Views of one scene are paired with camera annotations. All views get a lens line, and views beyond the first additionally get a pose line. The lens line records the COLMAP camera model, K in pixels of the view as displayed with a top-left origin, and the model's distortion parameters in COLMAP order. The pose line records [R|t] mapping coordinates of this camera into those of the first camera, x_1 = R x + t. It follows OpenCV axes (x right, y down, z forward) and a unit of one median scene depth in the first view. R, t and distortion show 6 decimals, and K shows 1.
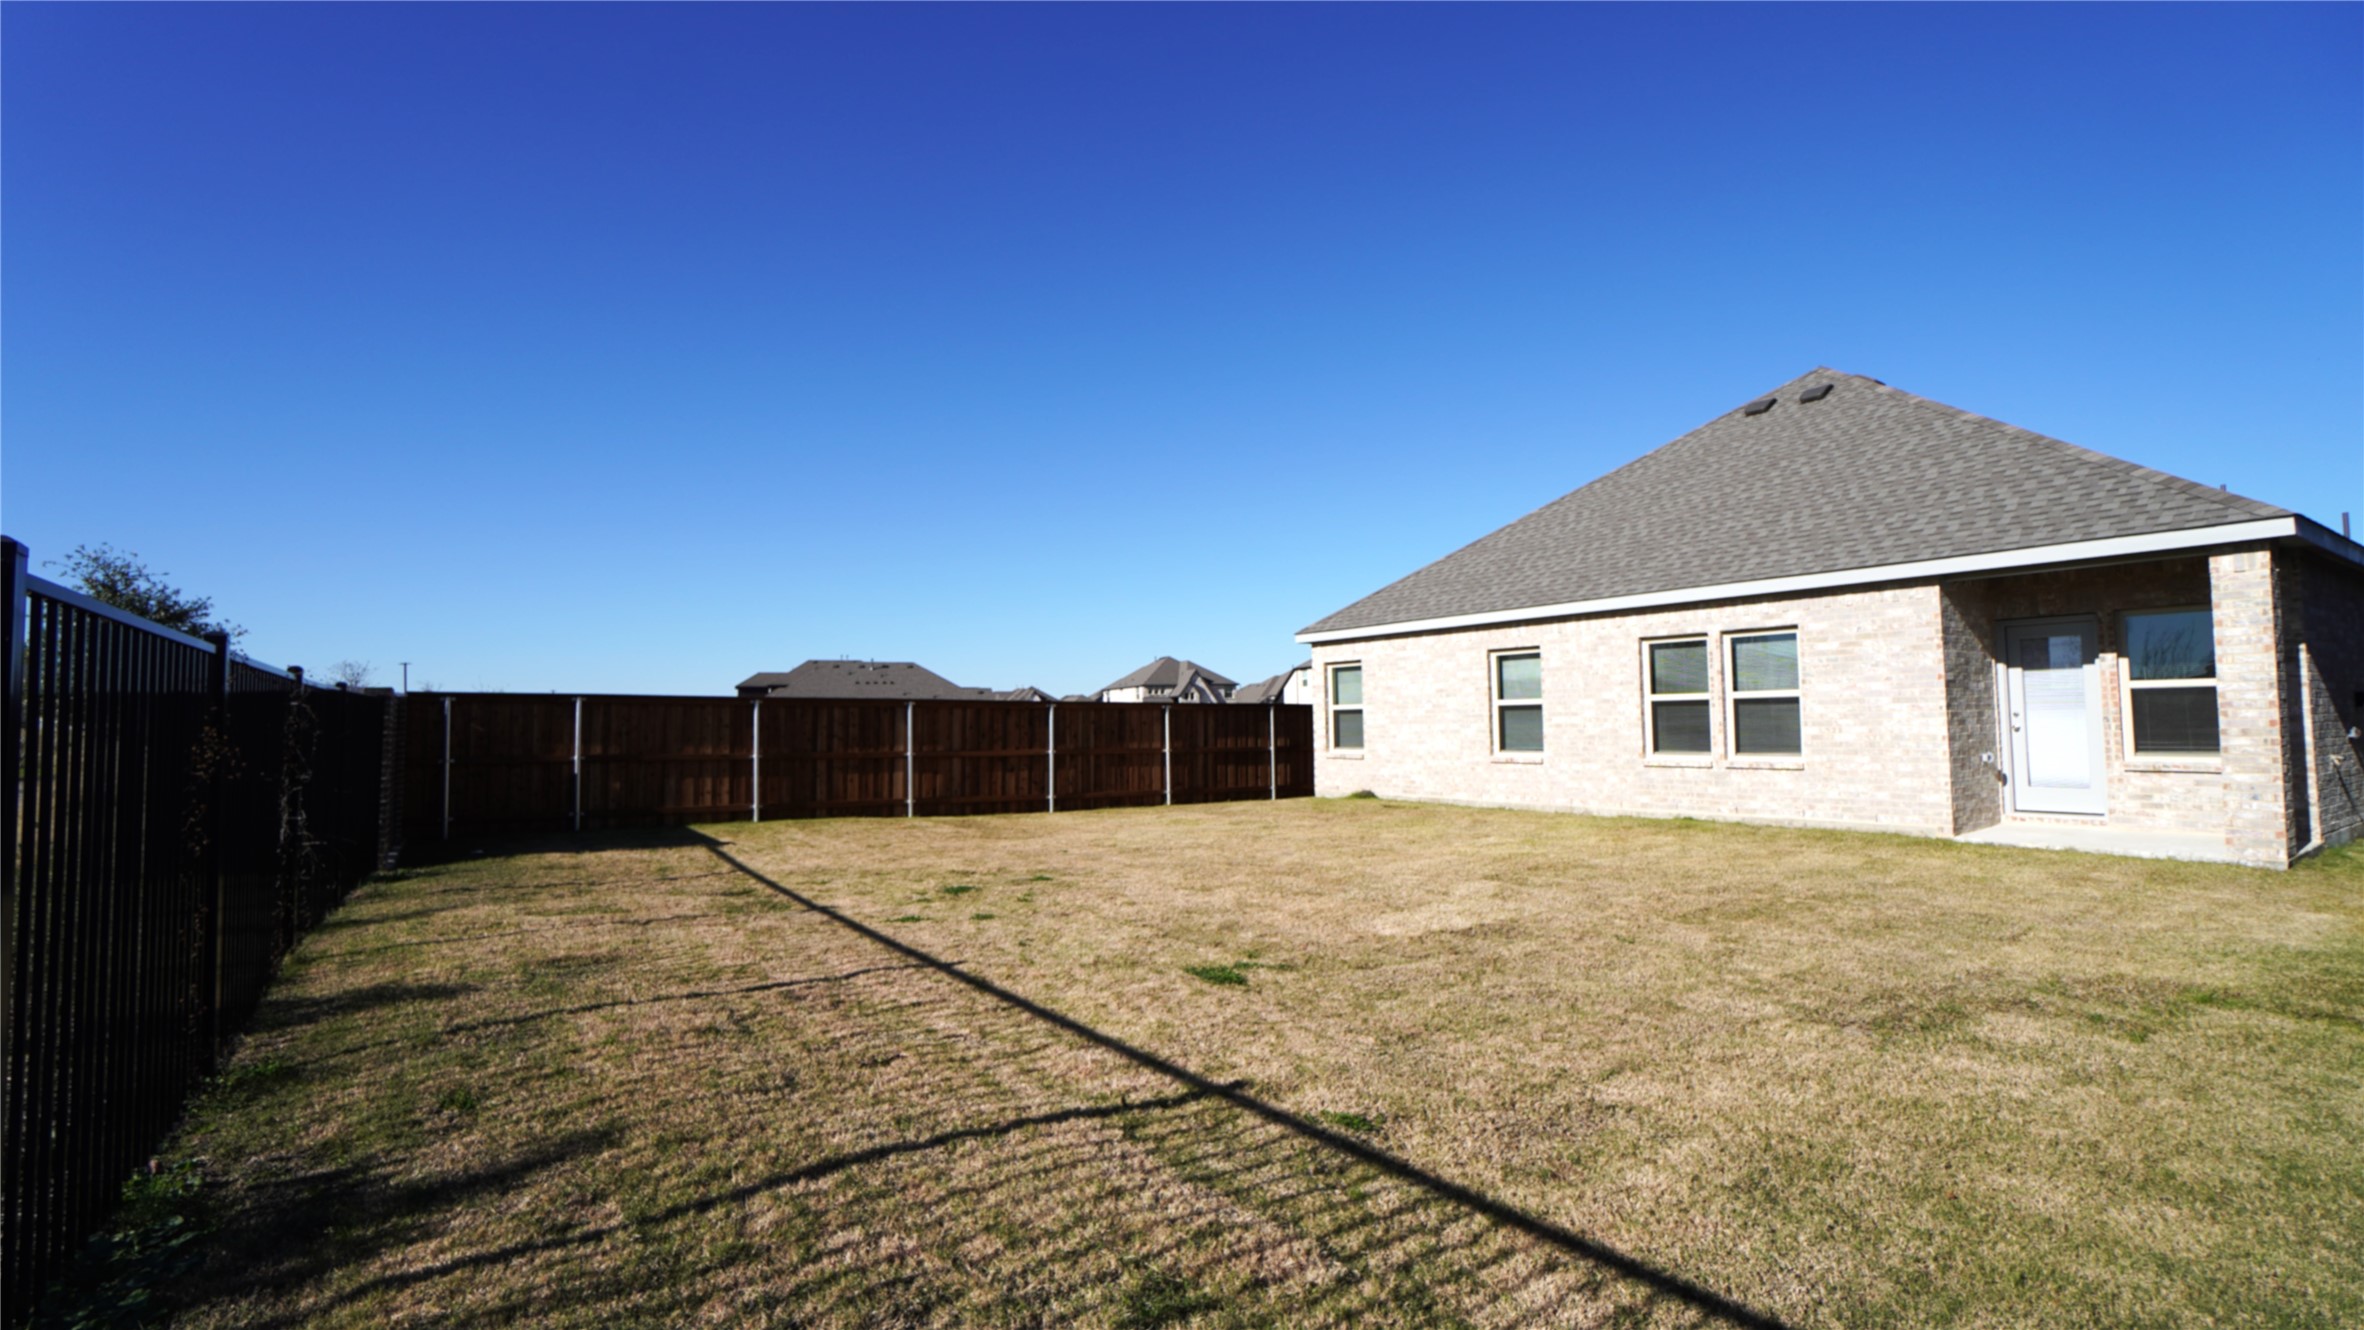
lens RADIAL K [[1046.8, 0, 1120.4], [0, 1046.8, 663.9], [0, 0, 1]] dist [-0.032809, -0.000051]
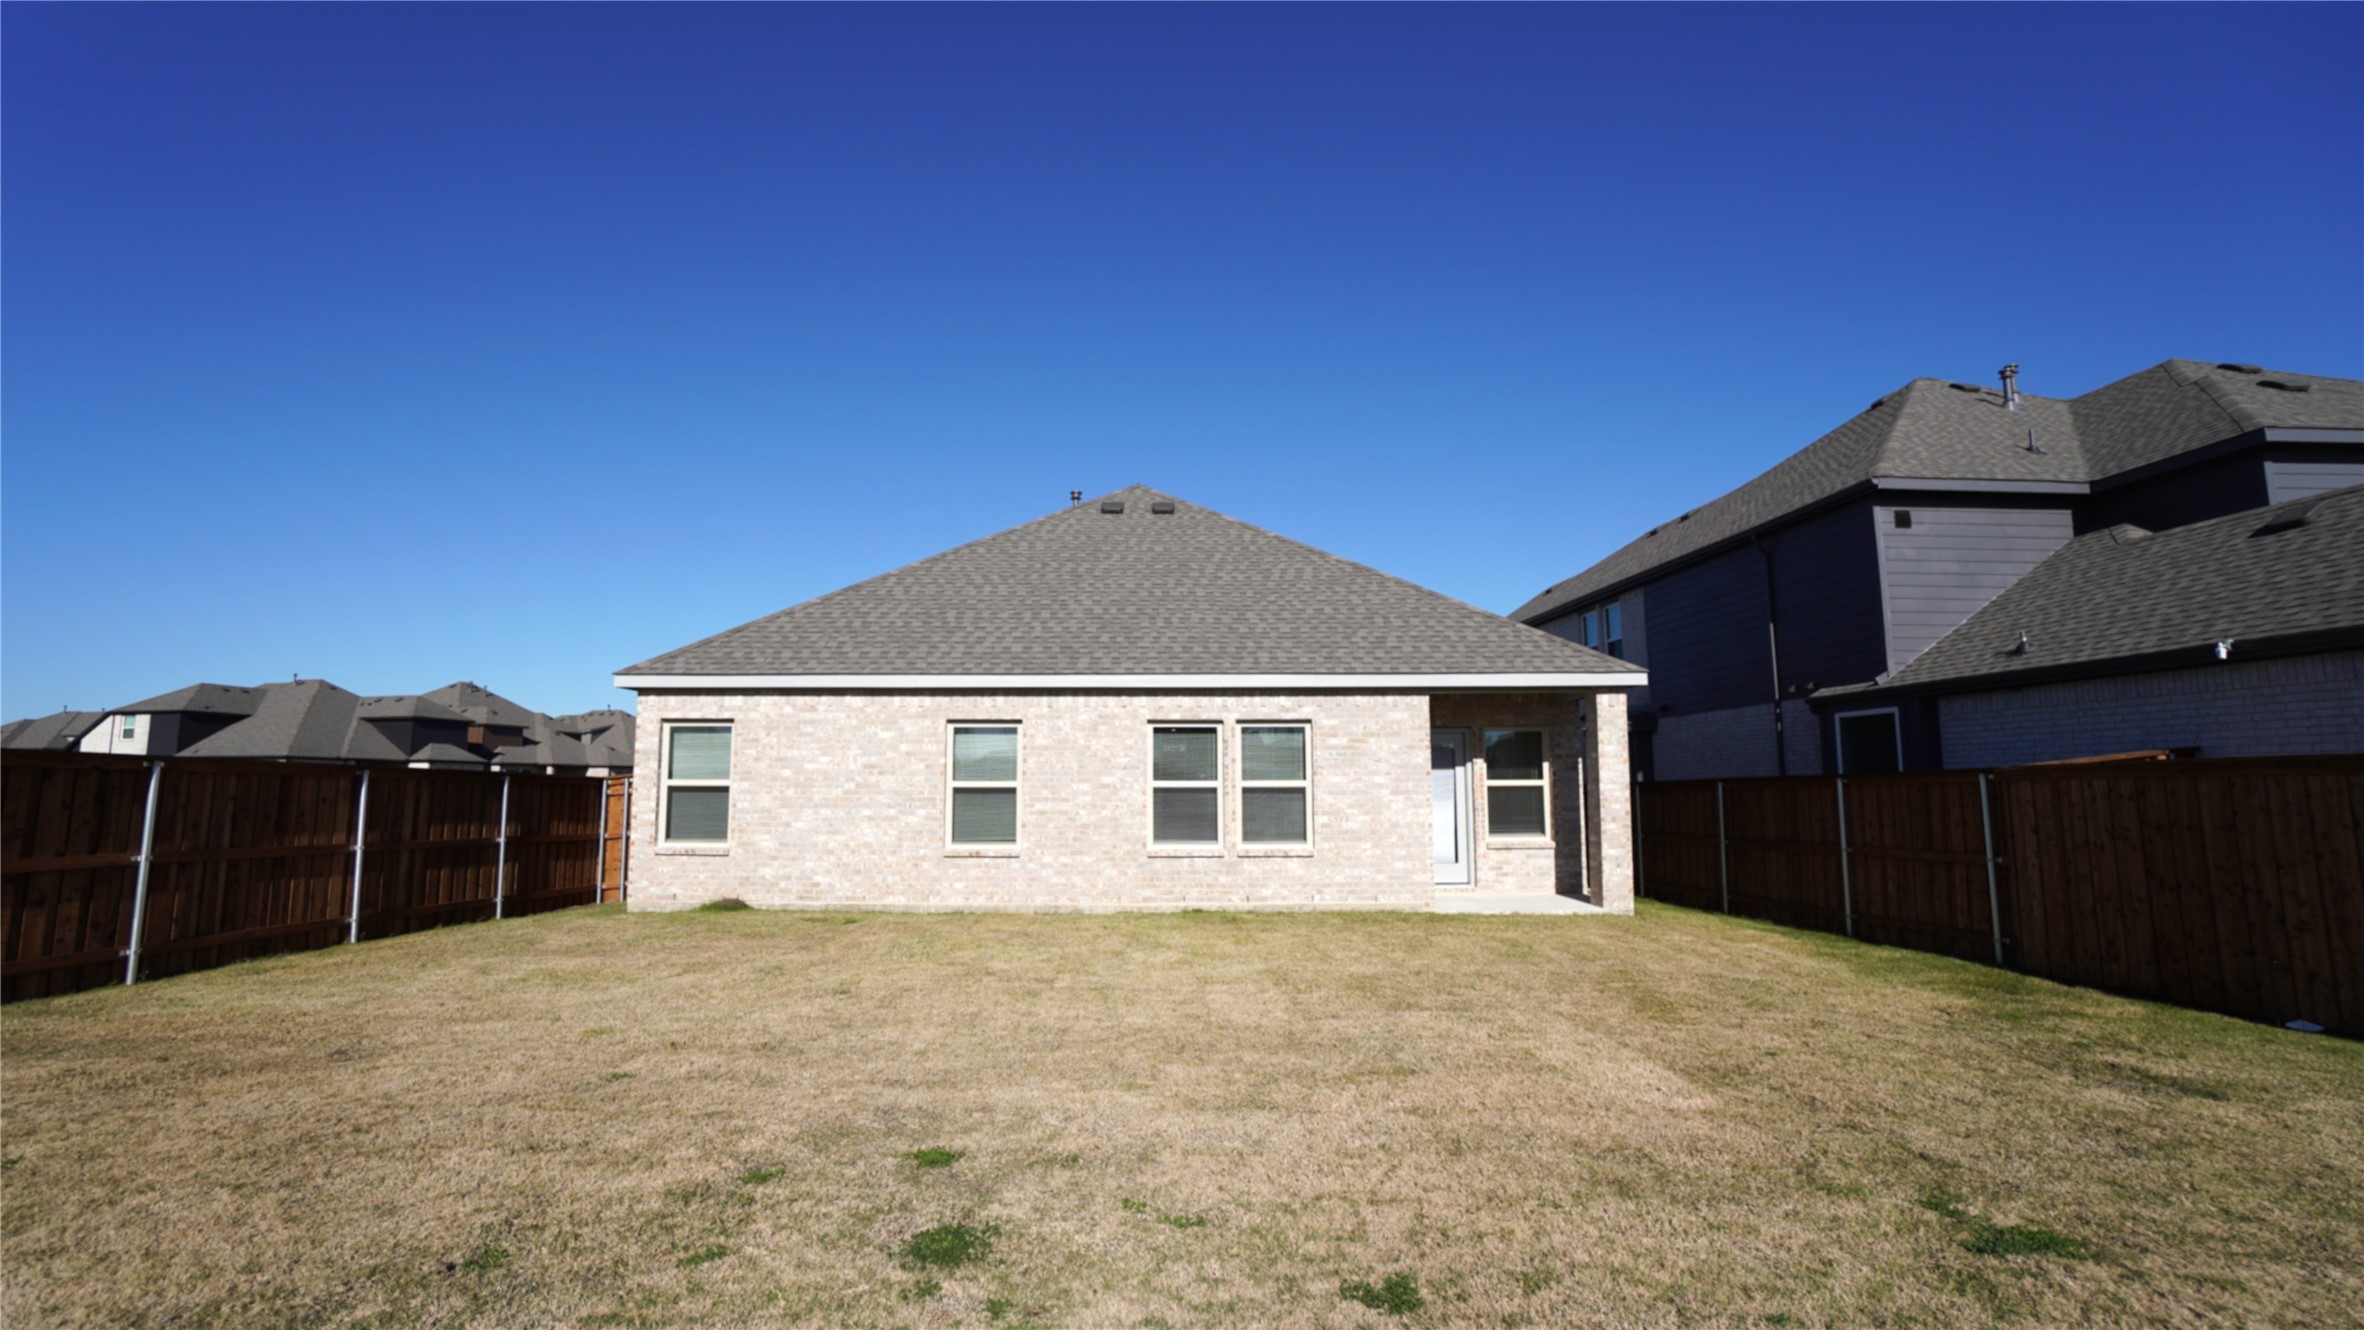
lens RADIAL K [[1102.5, 0, 1182.0], [0, 1102.5, 665.0], [0, 0, 1]] dist [-0.090643, 0.088468]
pose [[0.542966, 0.120545, 0.831057, -0.314931], [-0.055391, 0.992629, -0.107792, 0.030951], [-0.837926, 0.012494, 0.545642, 0.419235]]
